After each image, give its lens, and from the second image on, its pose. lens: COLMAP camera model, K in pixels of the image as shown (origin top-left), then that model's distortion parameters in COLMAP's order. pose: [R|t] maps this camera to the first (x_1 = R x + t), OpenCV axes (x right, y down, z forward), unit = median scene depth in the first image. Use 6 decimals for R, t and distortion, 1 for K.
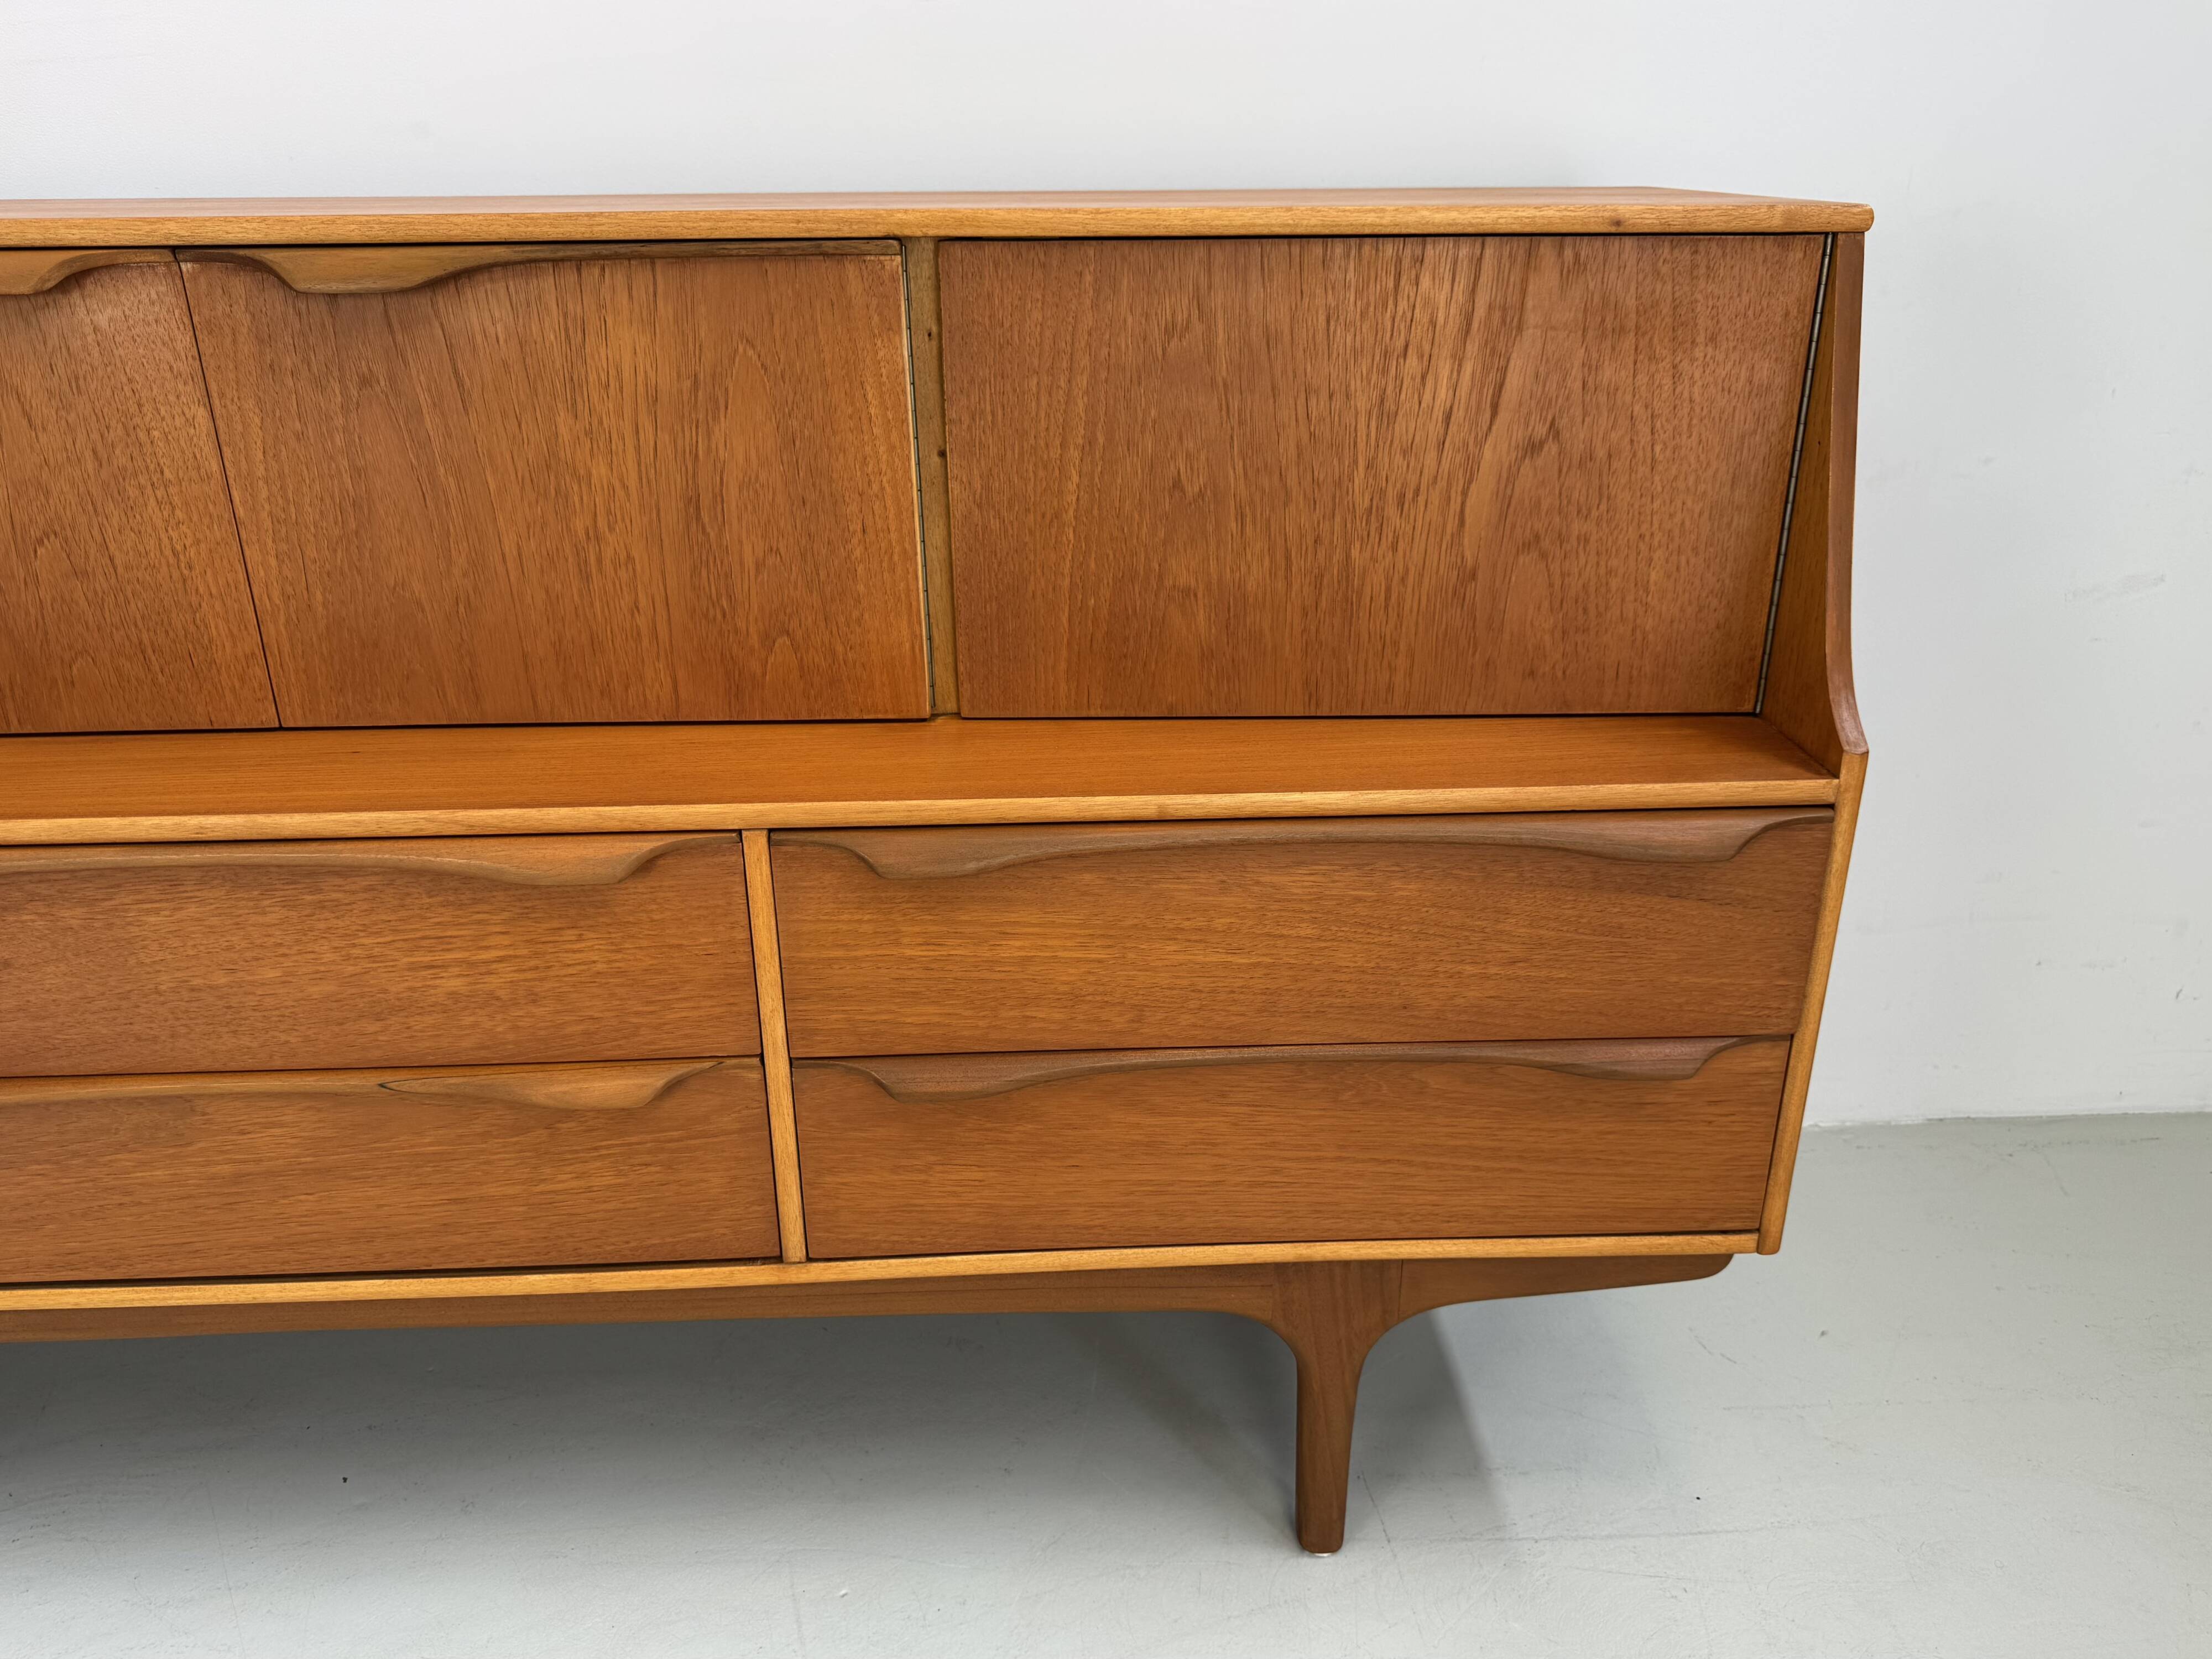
lens RADIAL K [[1660.0, 0, 1102.1], [0, 1660.0, 840.9], [0, 0, 1]] dist [0.091631, -0.143482]
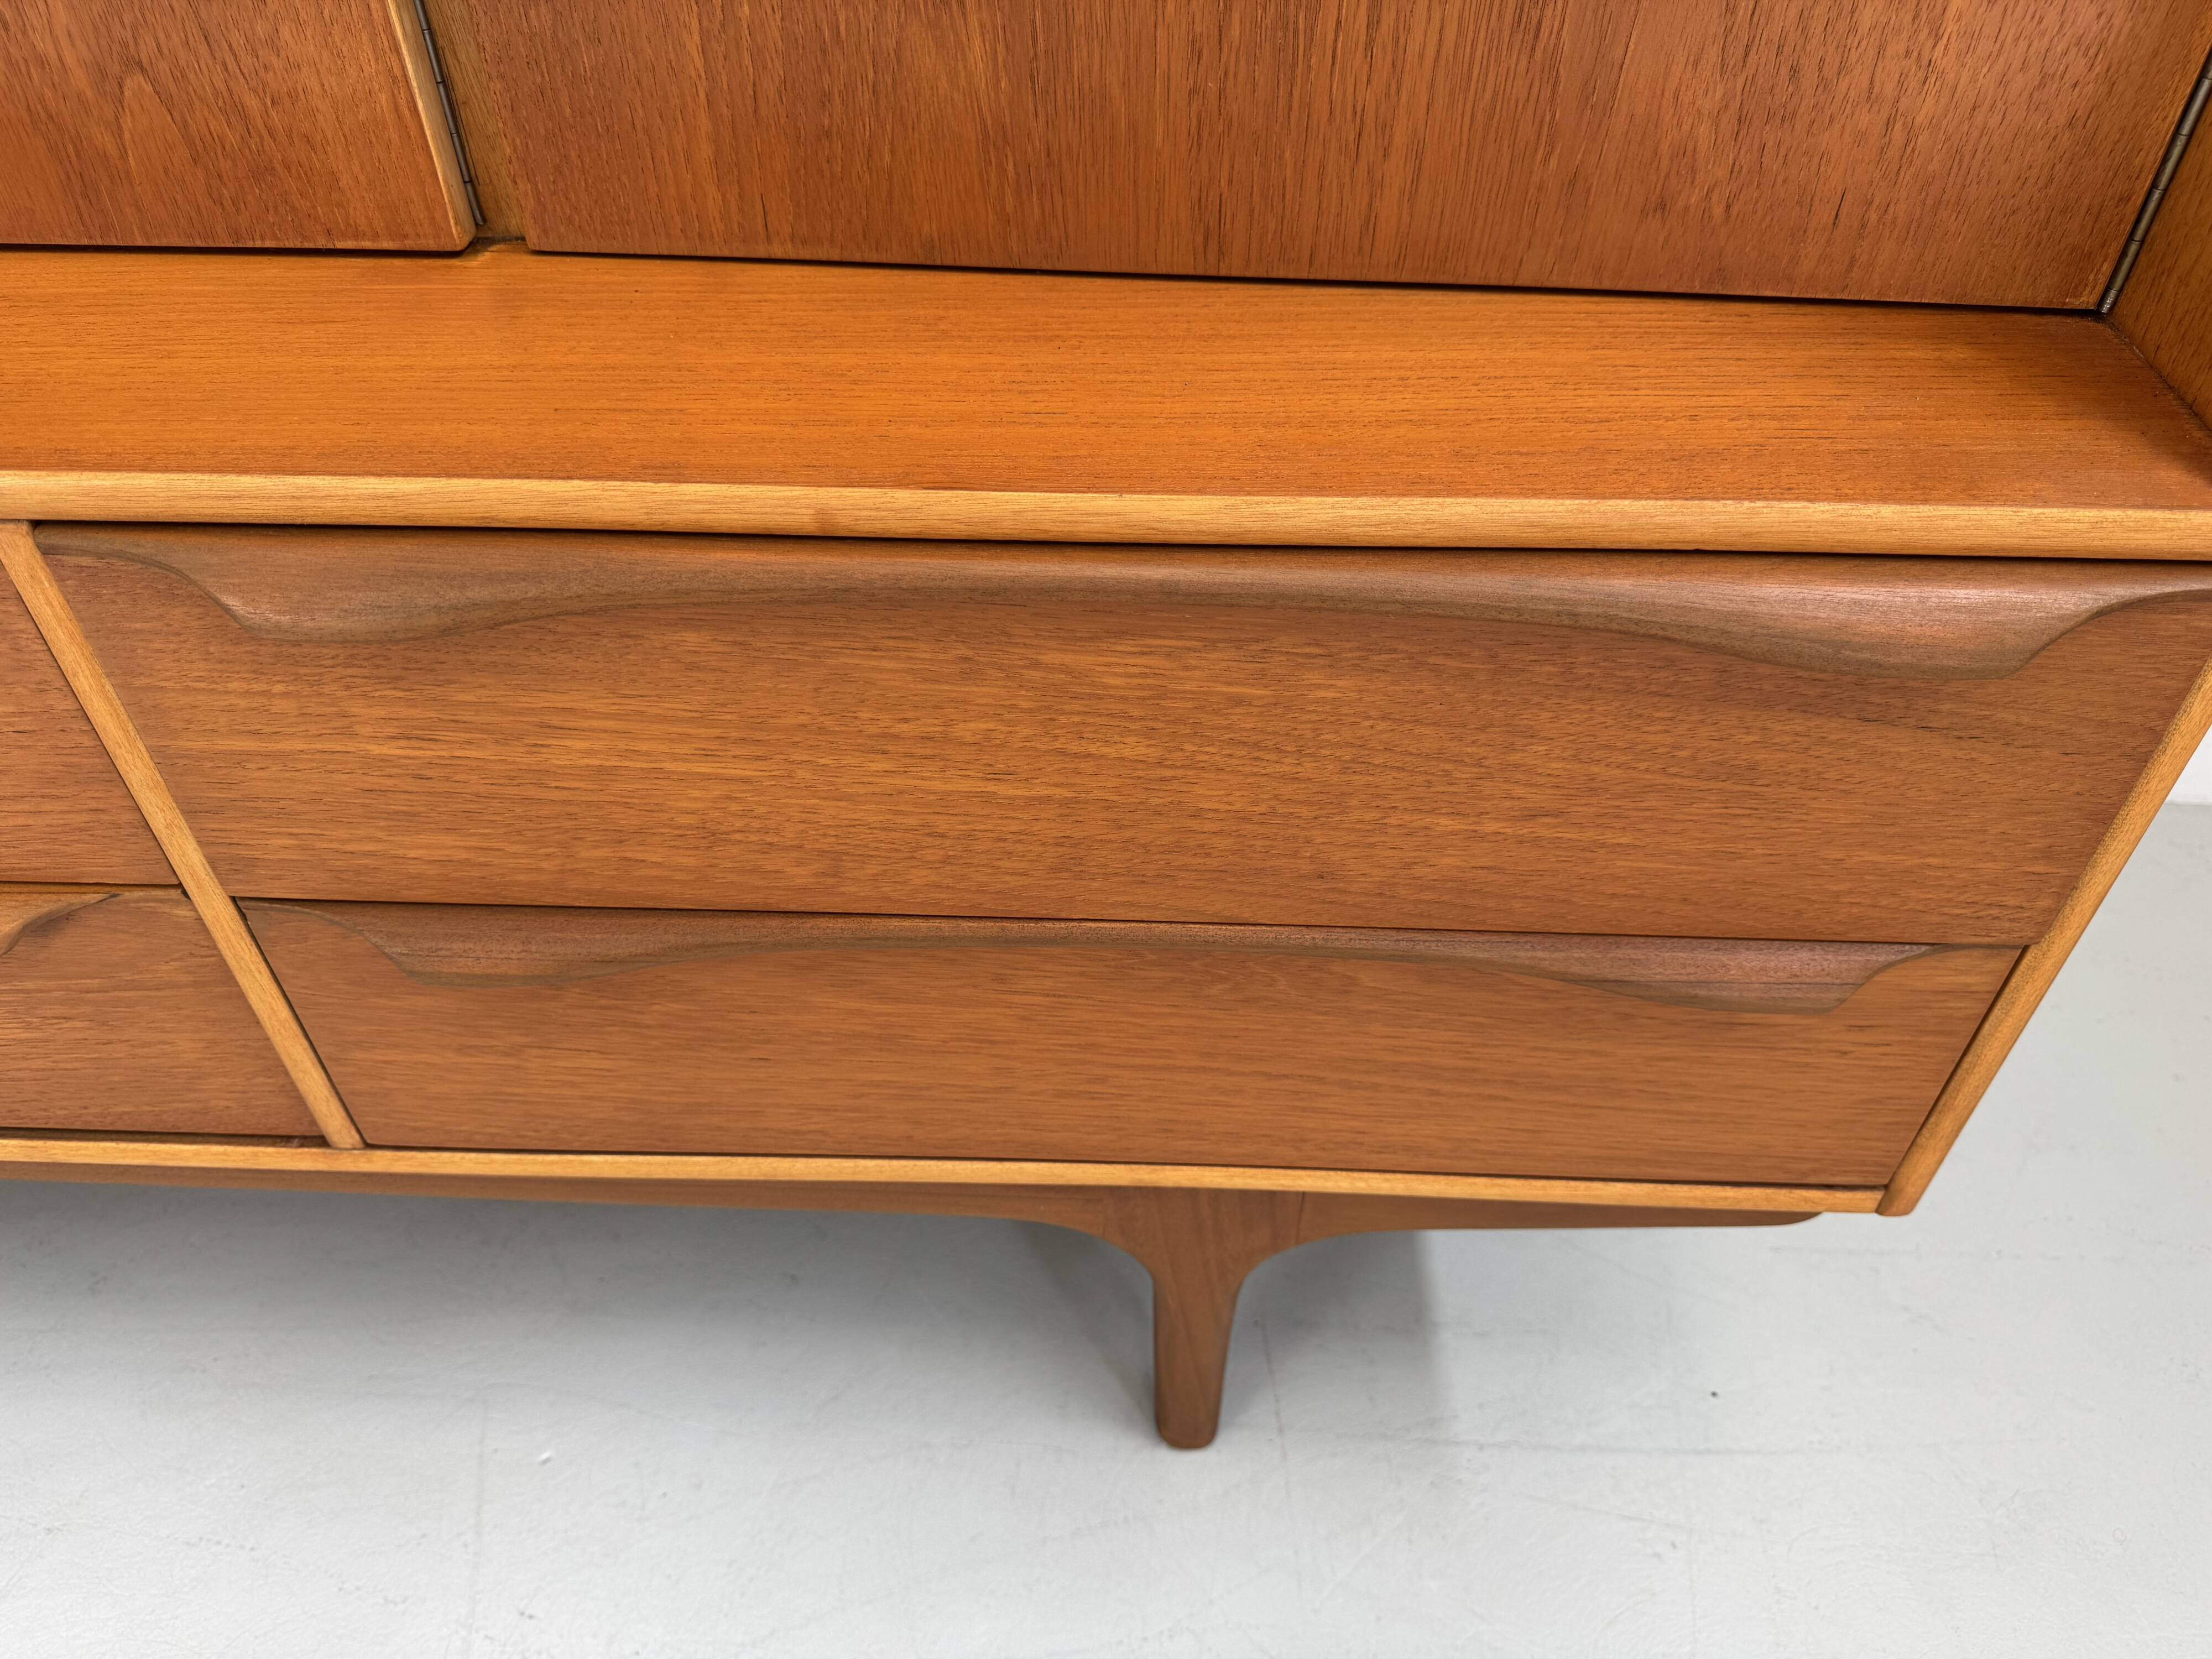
lens RADIAL K [[1604.2, 0, 1108.9], [0, 1604.2, 842.0], [0, 0, 1]] dist [0.065573, -0.118241]
pose [[0.997455, 0.056262, -0.043789, 0.134323], [-0.036736, 0.931975, 0.360657, -0.096161], [0.061102, -0.358130, 0.931670, 0.509804]]
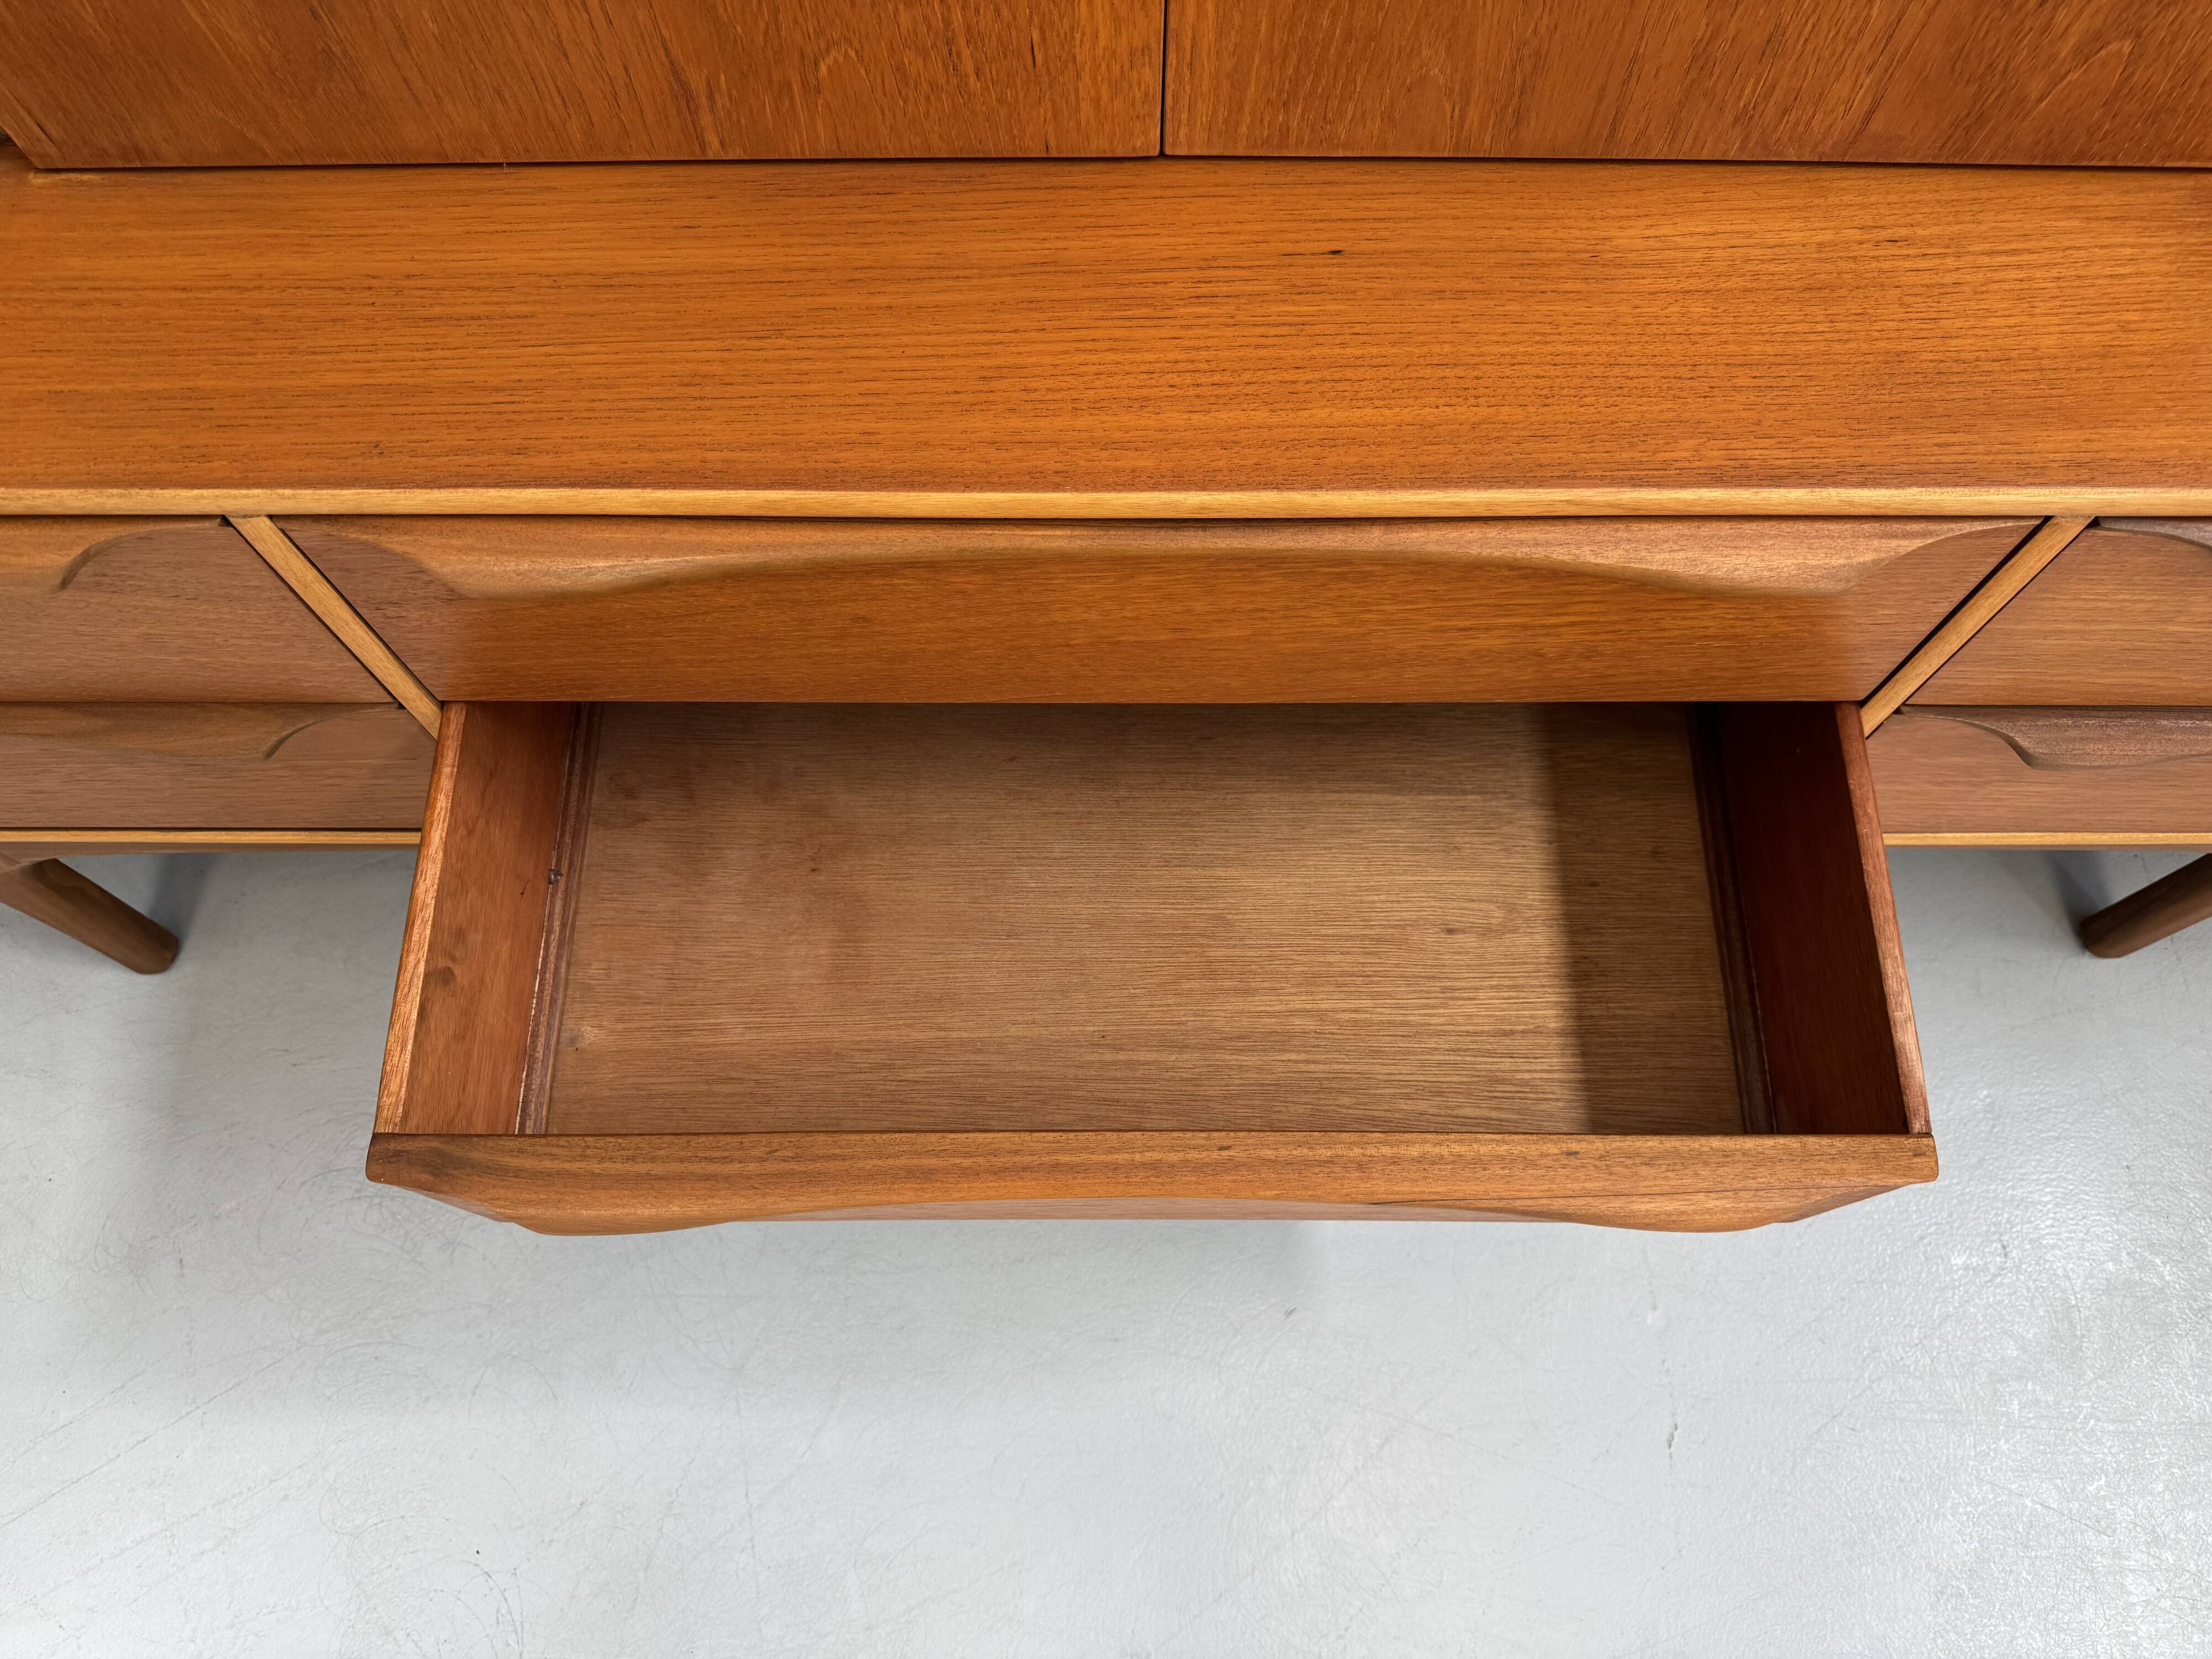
lens RADIAL K [[1593.7, 0, 1114.9], [0, 1593.7, 849.2], [0, 0, 1]] dist [-0.003926, -0.001411]
pose [[0.999249, 0.038422, -0.004953, -0.515564], [-0.023062, 0.692711, 0.720846, -0.310000], [0.031127, -0.720191, 0.693077, 0.470583]]
